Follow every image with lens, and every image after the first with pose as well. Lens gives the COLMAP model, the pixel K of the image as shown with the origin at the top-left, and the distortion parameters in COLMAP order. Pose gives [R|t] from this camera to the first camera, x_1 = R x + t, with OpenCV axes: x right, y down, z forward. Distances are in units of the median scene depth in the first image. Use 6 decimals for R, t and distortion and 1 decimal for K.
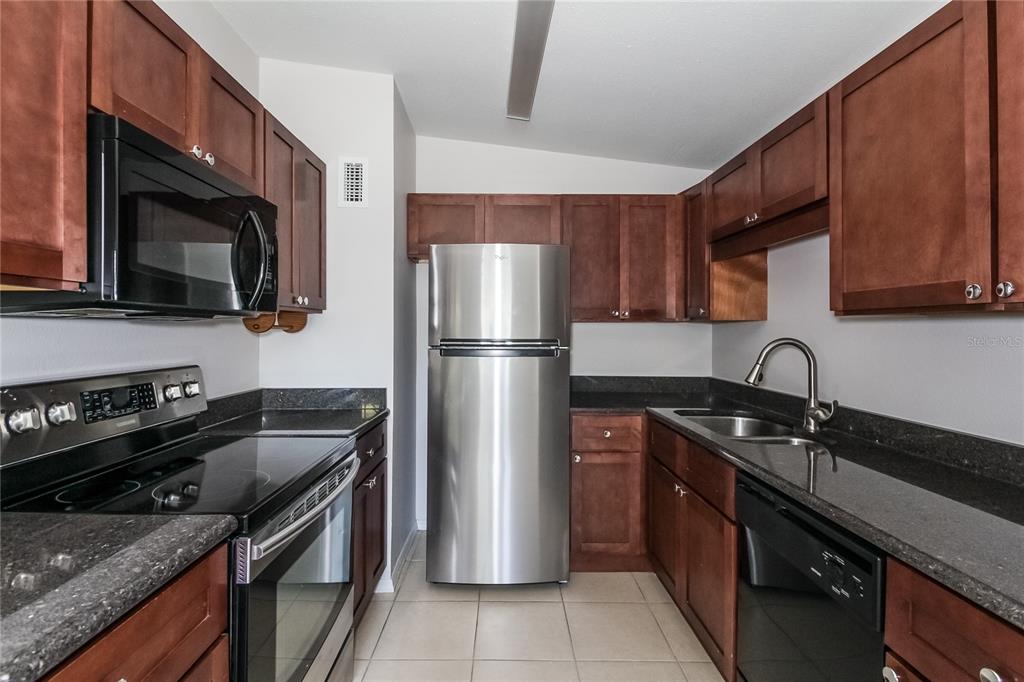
lens RADIAL K [[481.8, 0, 512.8], [0, 481.8, 327.1], [0, 0, 1]] dist [0.001409, 0.000097]
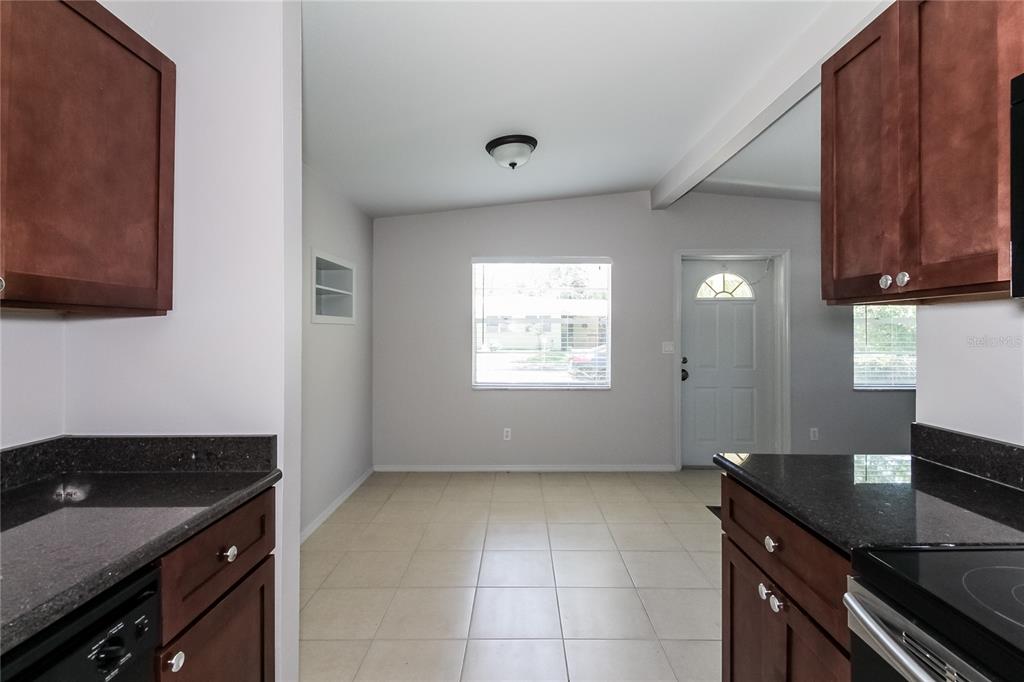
lens RADIAL K [[509.3, 0, 512.0], [0, 509.3, 341.0], [0, 0, 1]] dist [0.001147, 0.000101]
pose [[-0.999955, -0.002045, 0.009316, 0.043310], [-0.002103, 0.999979, -0.006210, 0.030226], [-0.009303, -0.006229, -0.999937, 1.843599]]
